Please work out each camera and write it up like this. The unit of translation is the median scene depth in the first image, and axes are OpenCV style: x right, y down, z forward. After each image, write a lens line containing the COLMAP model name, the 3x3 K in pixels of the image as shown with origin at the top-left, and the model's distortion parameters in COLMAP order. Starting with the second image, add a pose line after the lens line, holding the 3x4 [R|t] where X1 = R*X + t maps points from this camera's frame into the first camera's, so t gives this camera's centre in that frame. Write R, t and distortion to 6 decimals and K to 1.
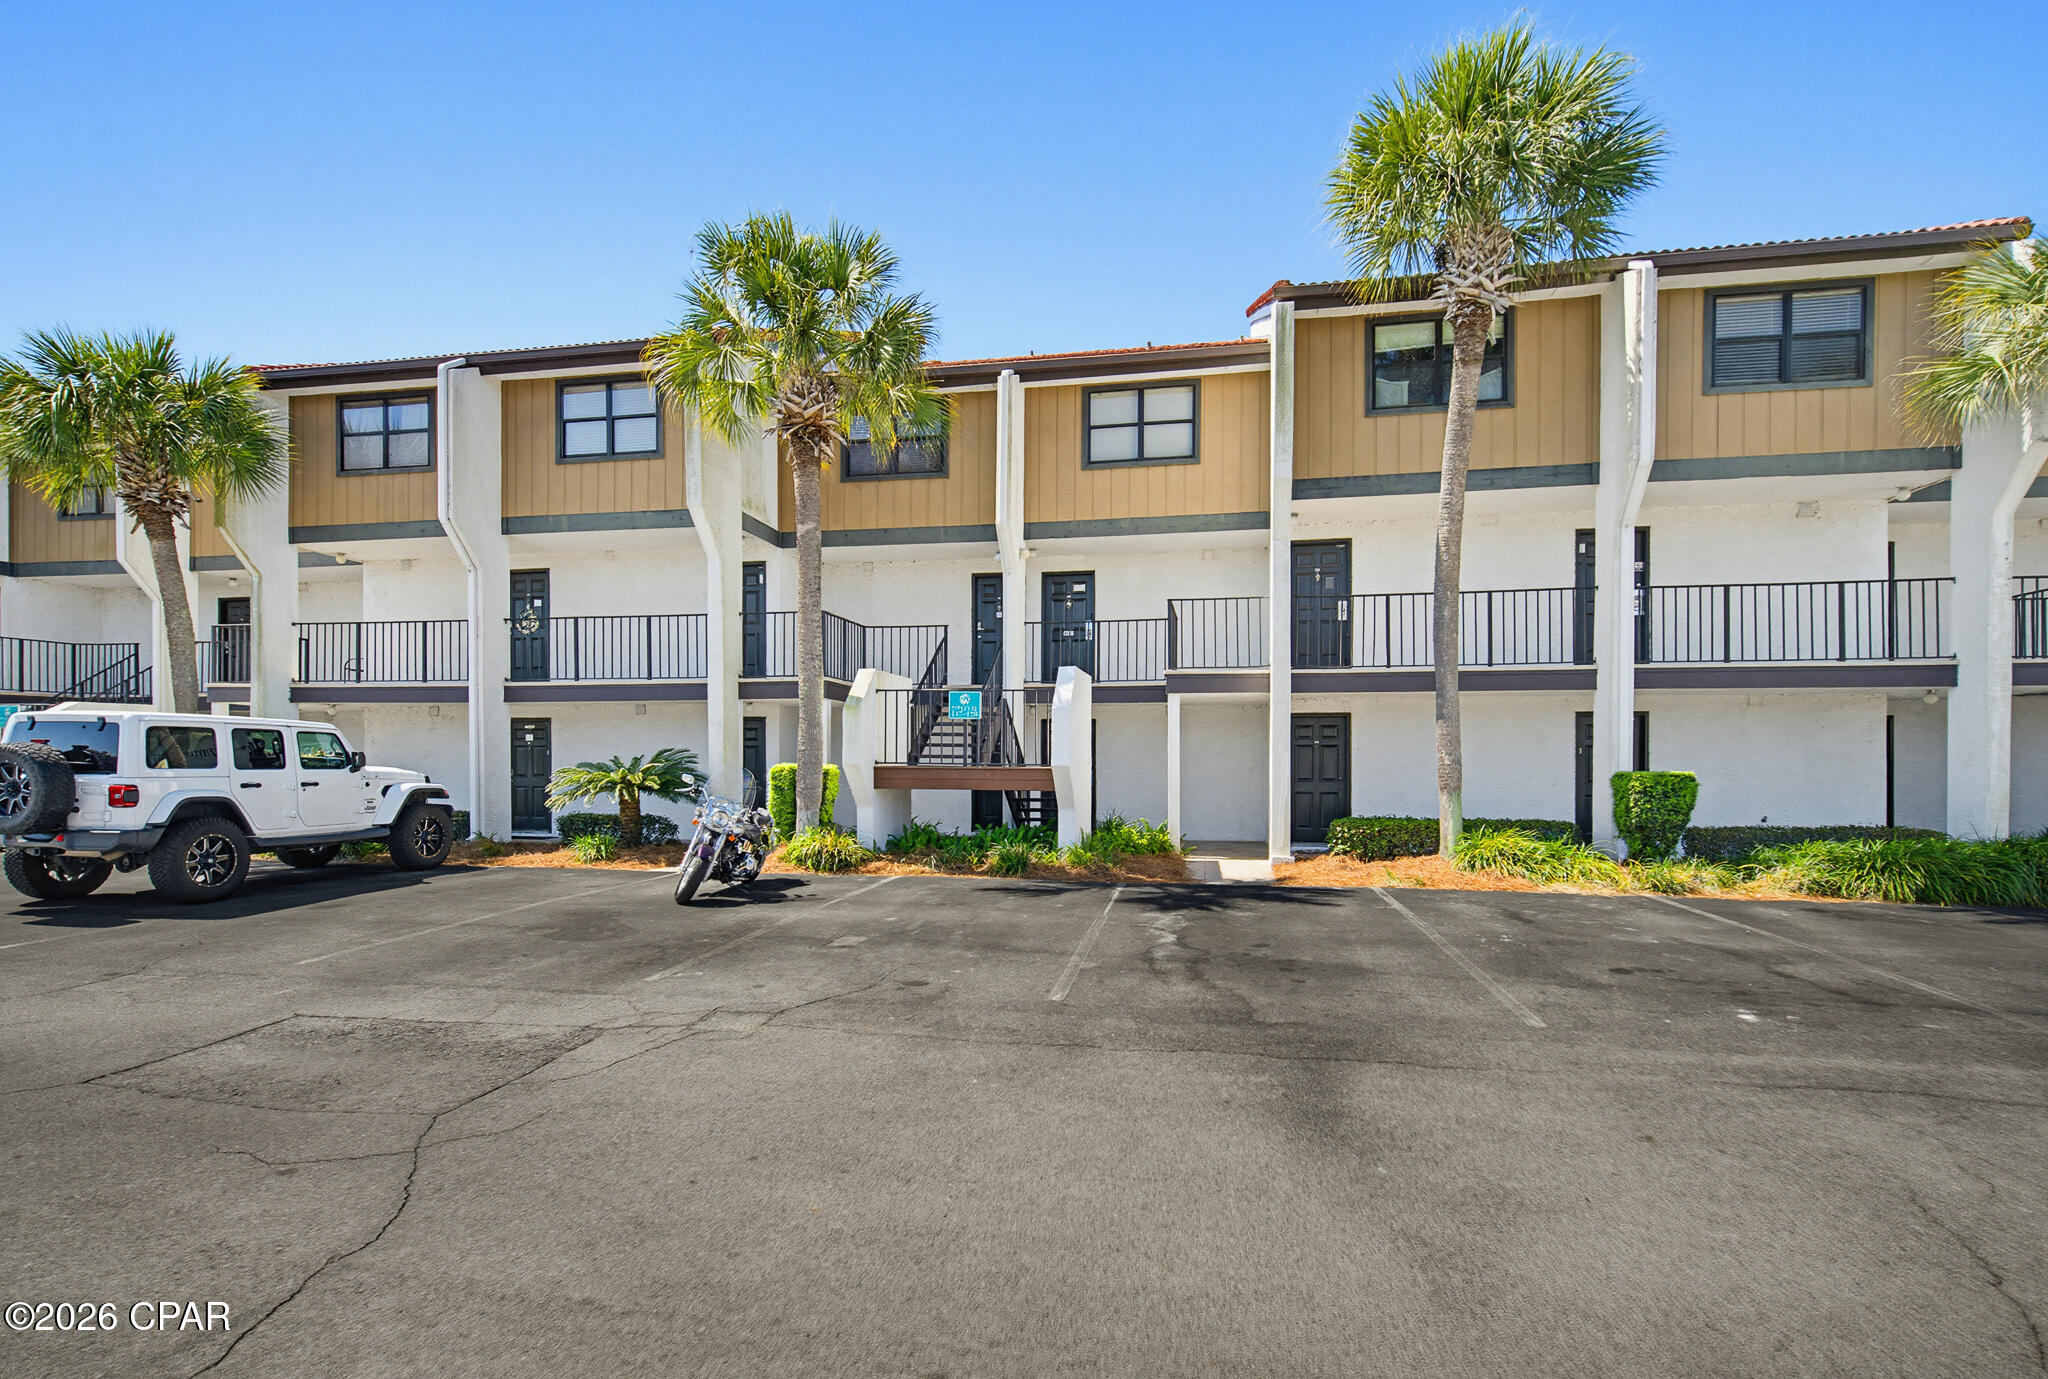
lens RADIAL K [[953.0, 0, 1024.4], [0, 953.0, 747.9], [0, 0, 1]] dist [0.004468, 0.001034]
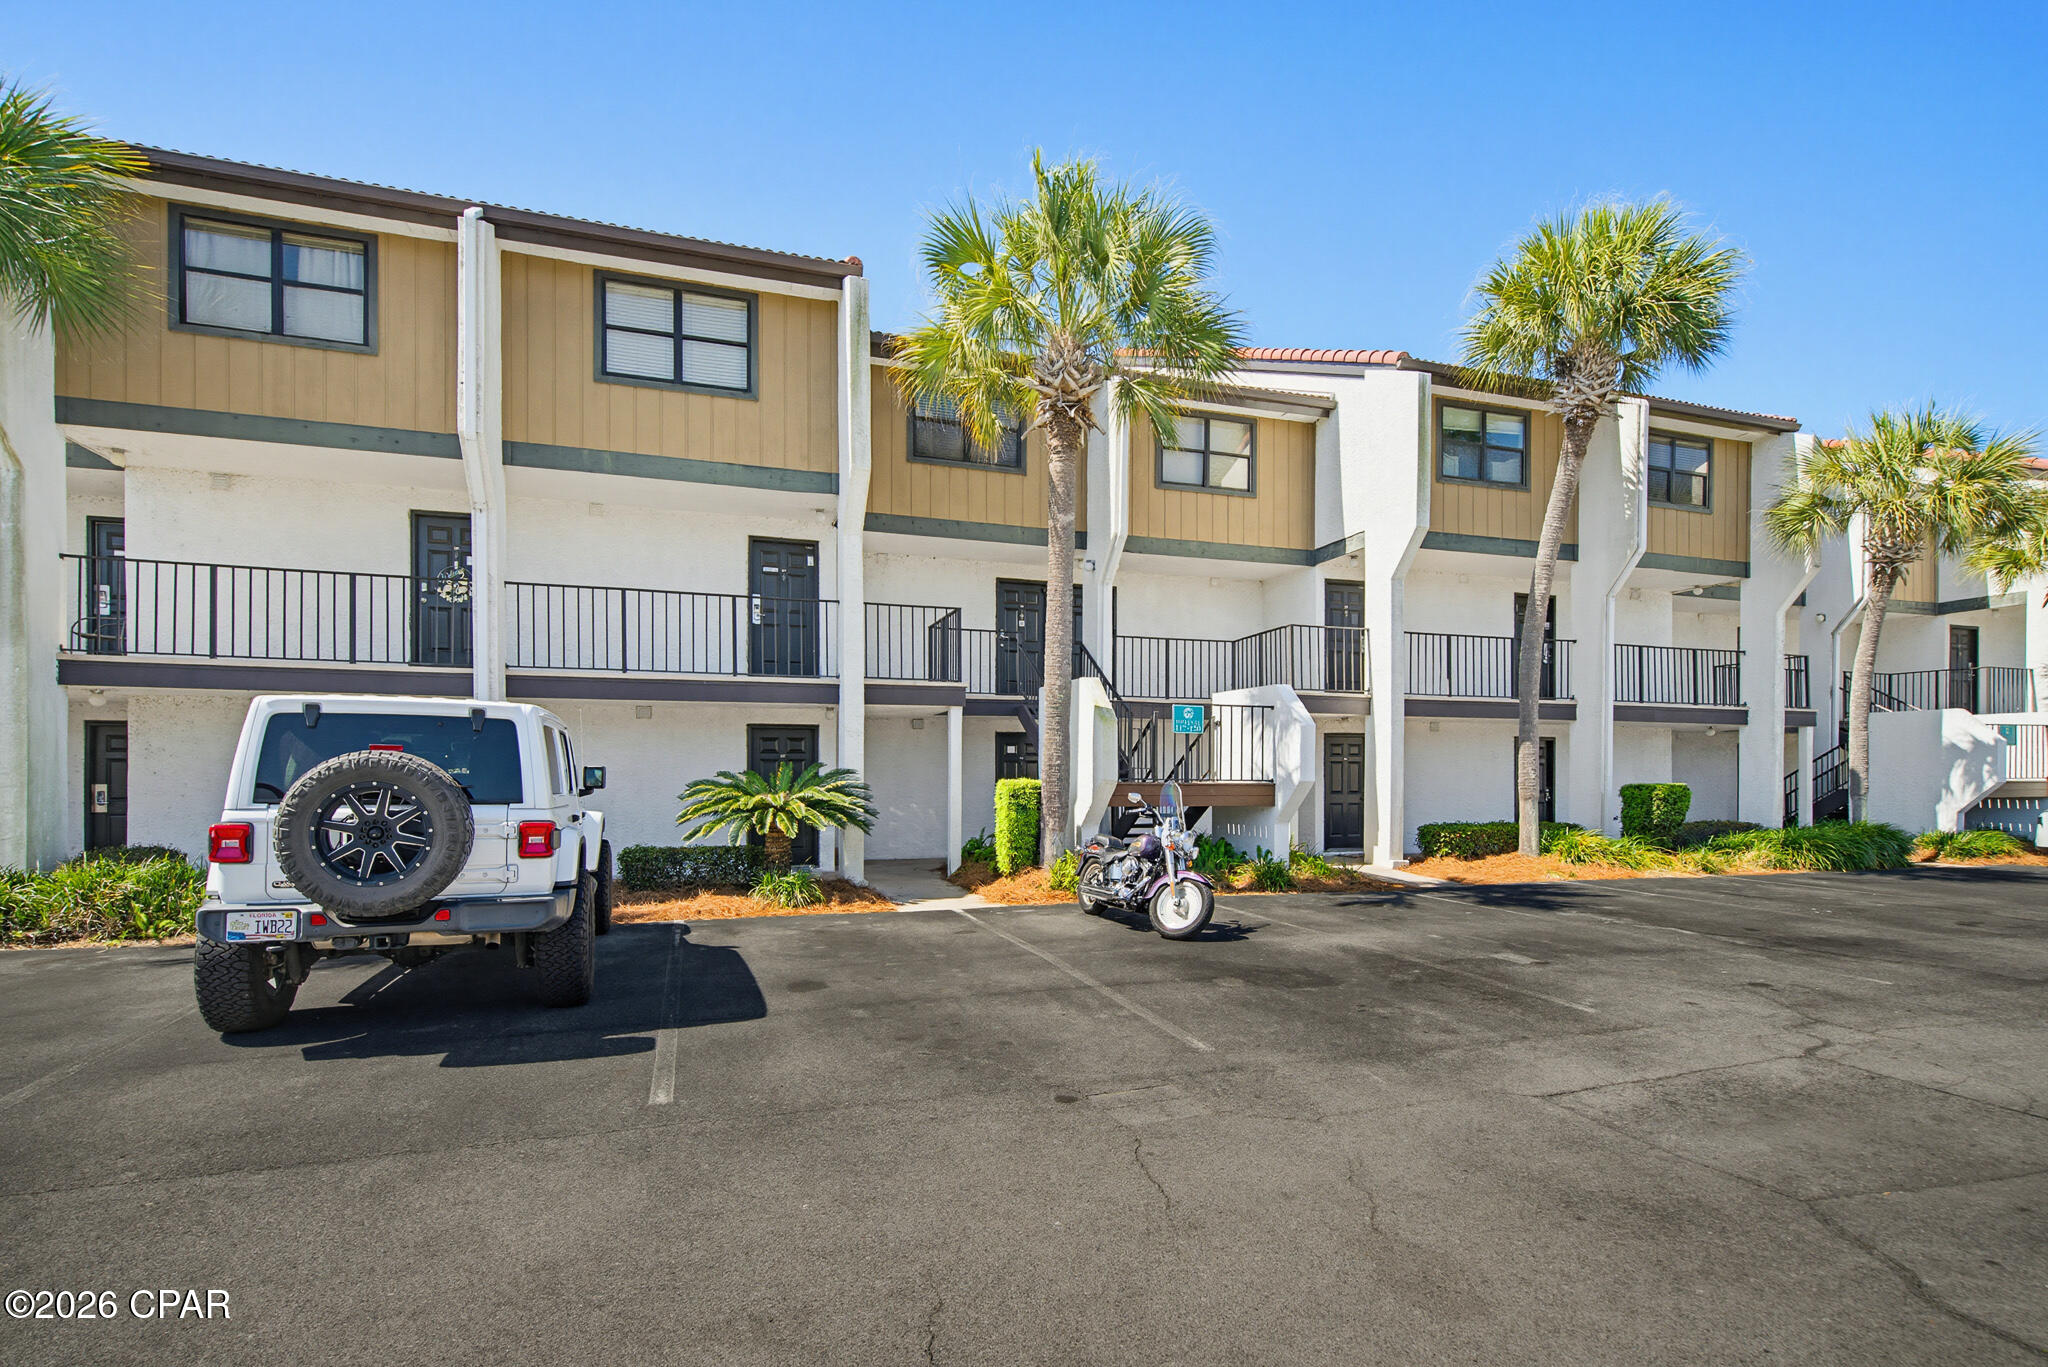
lens RADIAL K [[951.7, 0, 1021.9], [0, 951.7, 767.7], [0, 0, 1]] dist [0.003608, -0.000001]
pose [[0.879236, 0.001732, 0.476383, -0.708350], [-0.005294, 0.999967, 0.006134, -0.000818], [-0.476357, -0.007915, 0.879216, 0.231984]]
